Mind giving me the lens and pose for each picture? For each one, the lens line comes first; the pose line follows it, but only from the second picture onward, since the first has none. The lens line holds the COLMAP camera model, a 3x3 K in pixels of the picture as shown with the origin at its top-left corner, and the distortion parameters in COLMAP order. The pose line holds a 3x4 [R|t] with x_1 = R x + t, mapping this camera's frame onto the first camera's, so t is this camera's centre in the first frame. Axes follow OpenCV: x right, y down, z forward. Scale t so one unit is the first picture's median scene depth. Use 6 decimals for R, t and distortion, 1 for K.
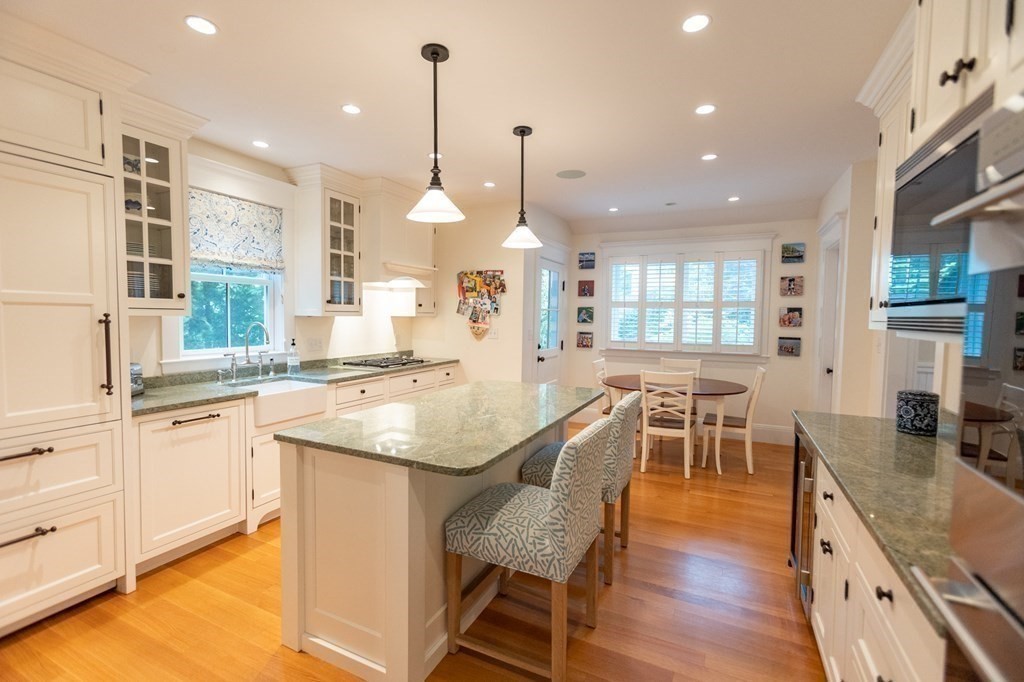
lens RADIAL K [[459.4, 0, 507.6], [0, 459.4, 338.2], [0, 0, 1]] dist [-0.011230, 0.008632]
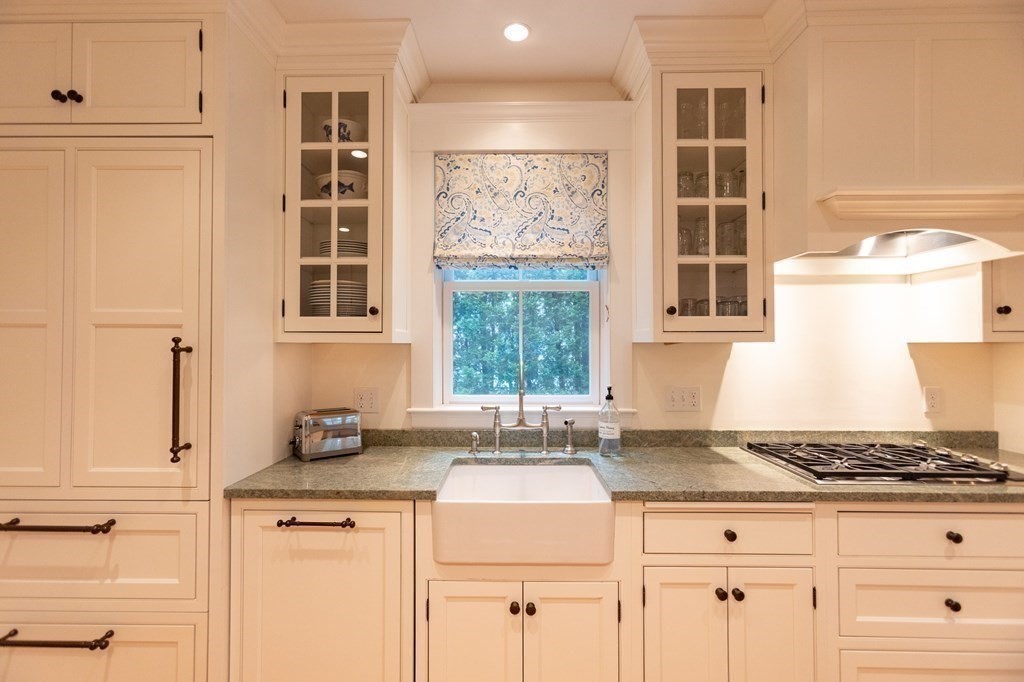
lens RADIAL K [[459.4, 0, 507.6], [0, 459.4, 338.2], [0, 0, 1]] dist [-0.011230, 0.008632]
pose [[0.425023, -0.024923, -0.904839, -0.045114], [-0.040422, 0.998101, -0.046478, -0.025073], [0.904280, 0.056329, 0.423208, 0.690302]]
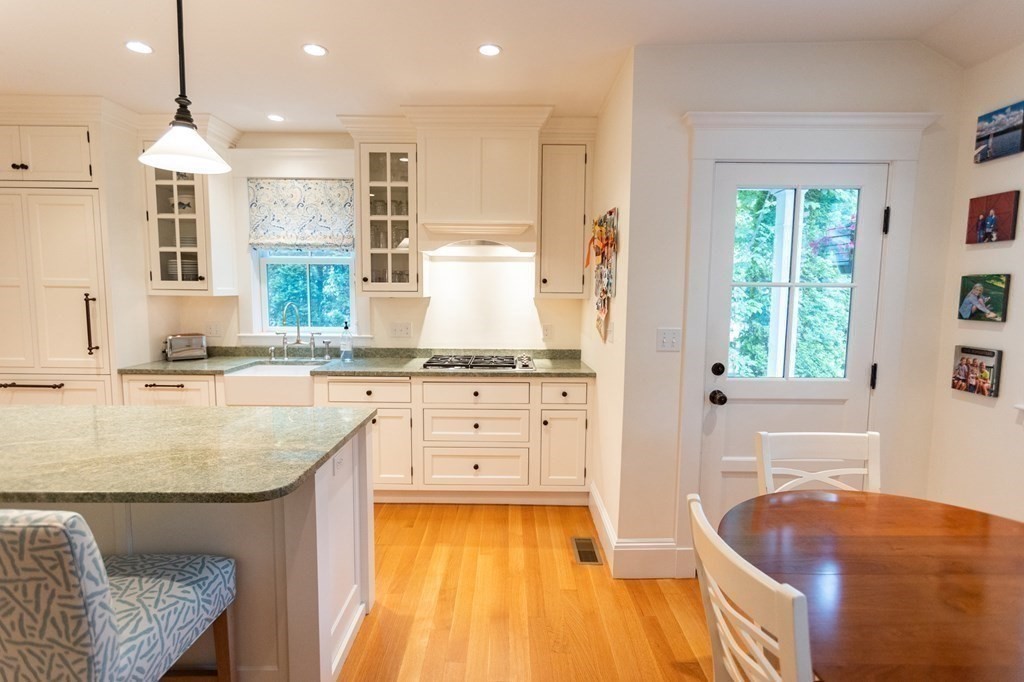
lens RADIAL K [[496.5, 0, 509.4], [0, 496.5, 337.2], [0, 0, 1]] dist [-0.003083, 0.001311]
pose [[0.440215, 0.075743, -0.894692, 0.574889], [-0.048886, 0.996979, 0.060349, -0.044364], [0.896561, 0.017172, 0.442588, 0.877702]]
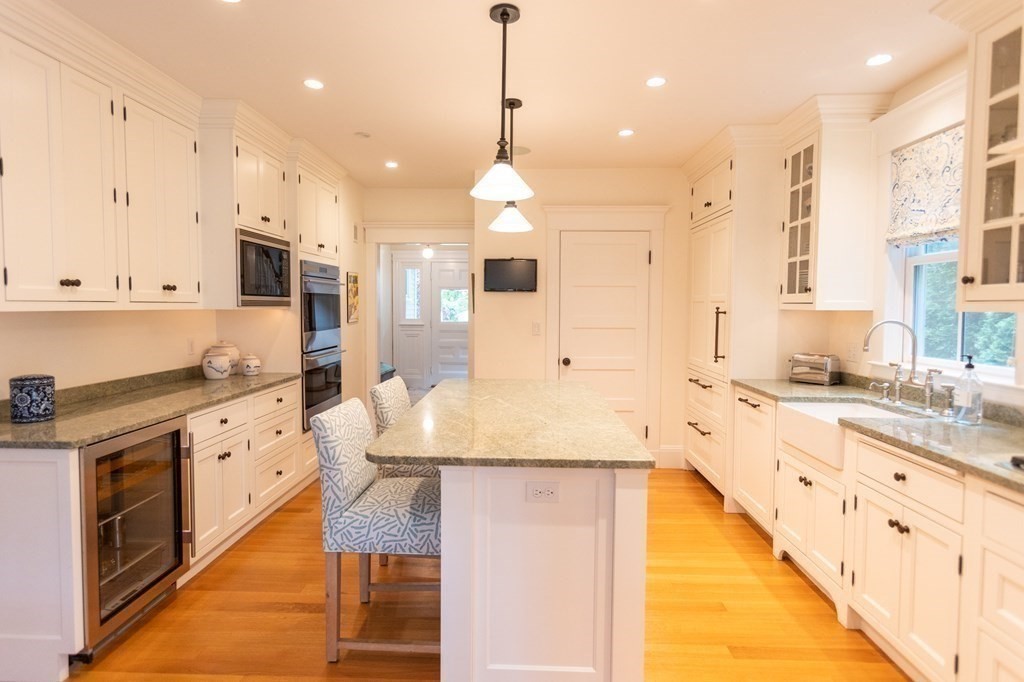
lens RADIAL K [[528.9, 0, 508.7], [0, 528.9, 334.6], [0, 0, 1]] dist [-0.001327, -0.000191]
pose [[-0.912655, 0.003023, -0.408720, 0.260015], [-0.039024, 0.994760, 0.094497, -0.059950], [0.406864, 0.102193, -0.907754, 1.364462]]
